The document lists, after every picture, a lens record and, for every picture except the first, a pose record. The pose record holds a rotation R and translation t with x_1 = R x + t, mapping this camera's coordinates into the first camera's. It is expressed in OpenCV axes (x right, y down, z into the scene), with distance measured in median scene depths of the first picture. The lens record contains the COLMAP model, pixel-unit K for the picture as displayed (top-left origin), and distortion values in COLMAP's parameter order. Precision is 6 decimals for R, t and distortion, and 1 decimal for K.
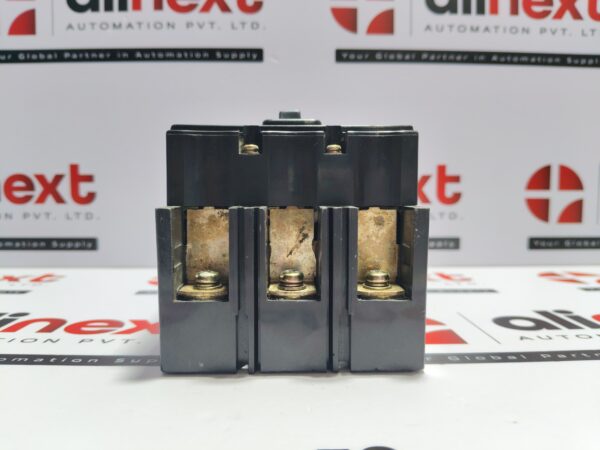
lens RADIAL K [[475.1, 0, 300.0], [0, 475.1, 225.0], [0, 0, 1]] dist [-0.041148, -0.014649]
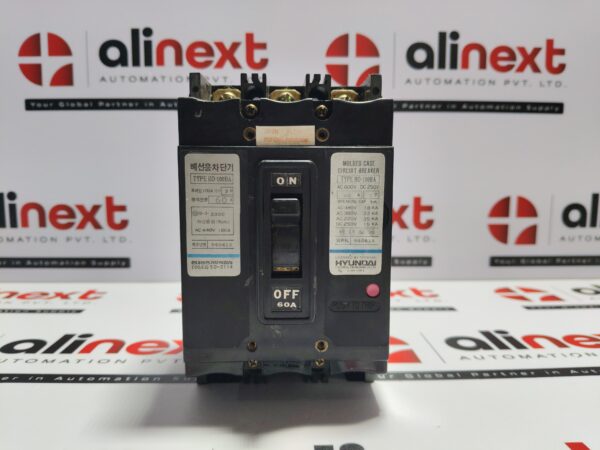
lens RADIAL K [[469.8, 0, 300.0], [0, 469.8, 225.0], [0, 0, 1]] dist [-0.002007, -0.070285]
pose [[0.999967, 0.000561, 0.008134, -0.008444], [-0.001003, 0.998518, 0.054404, -0.124169], [-0.008091, -0.054411, 0.998486, -0.194047]]
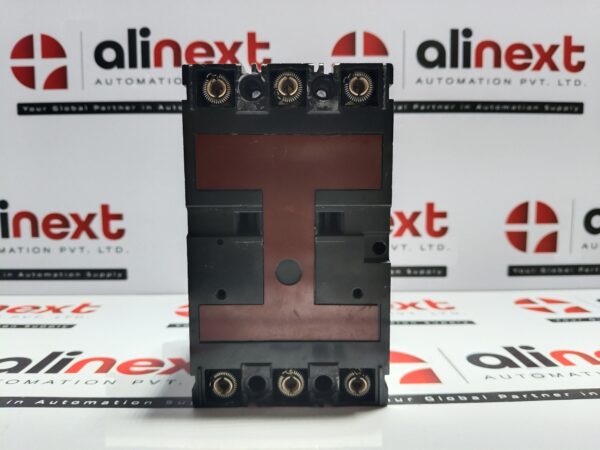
lens RADIAL K [[469.8, 0, 300.0], [0, 469.8, 225.0], [0, 0, 1]] dist [-0.002007, -0.070285]
pose [[0.999979, -0.005673, -0.003163, -0.009208], [0.005764, 0.999544, 0.029642, -0.112549], [0.002993, -0.029660, 0.999556, -0.127060]]
